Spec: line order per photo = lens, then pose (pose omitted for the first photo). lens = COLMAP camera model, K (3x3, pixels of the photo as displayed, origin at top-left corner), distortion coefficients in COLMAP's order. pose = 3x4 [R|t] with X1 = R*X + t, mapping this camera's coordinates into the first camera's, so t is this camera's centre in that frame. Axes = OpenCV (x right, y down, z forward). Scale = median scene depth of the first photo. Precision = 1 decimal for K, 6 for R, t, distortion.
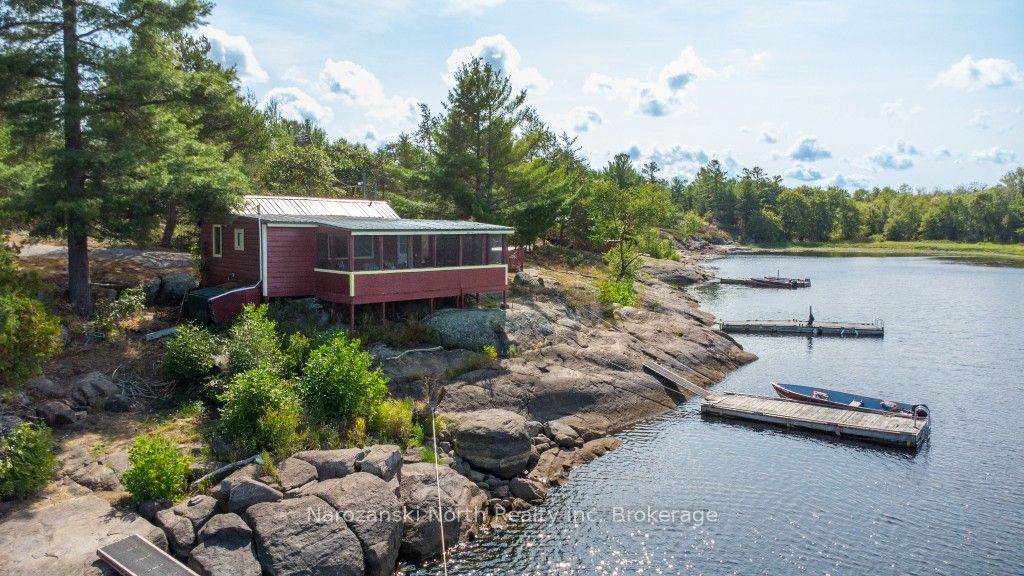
lens RADIAL K [[760.8, 0, 512.0], [0, 760.8, 288.0], [0, 0, 1]] dist [0.068922, -0.082308]
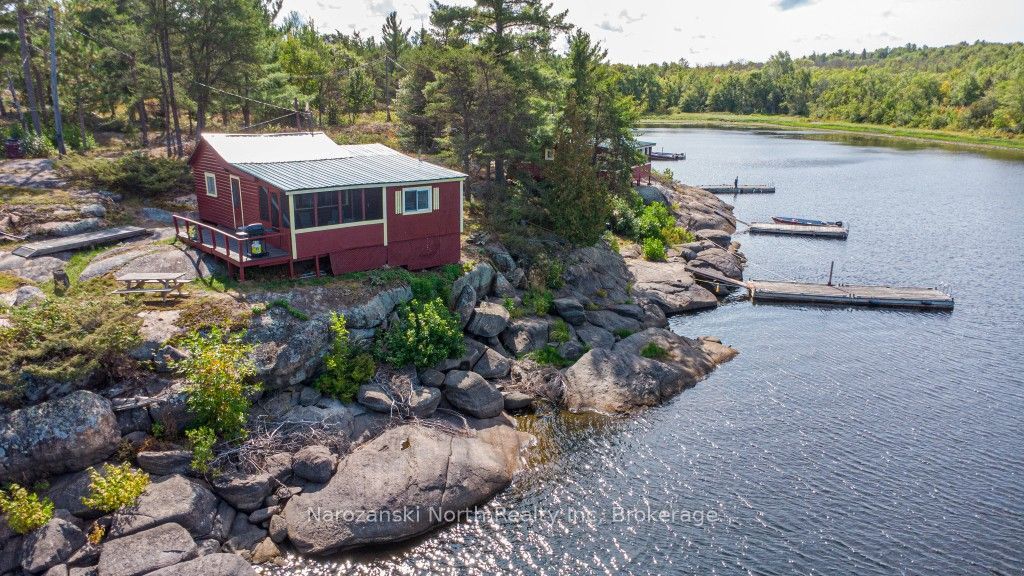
lens RADIAL K [[760.8, 0, 512.0], [0, 760.8, 288.0], [0, 0, 1]] dist [0.068922, -0.082308]
pose [[0.959527, -0.066787, 0.273582, -0.118190], [0.018015, 0.984039, 0.177039, -0.008558], [-0.281039, -0.164945, 0.945415, -0.103906]]
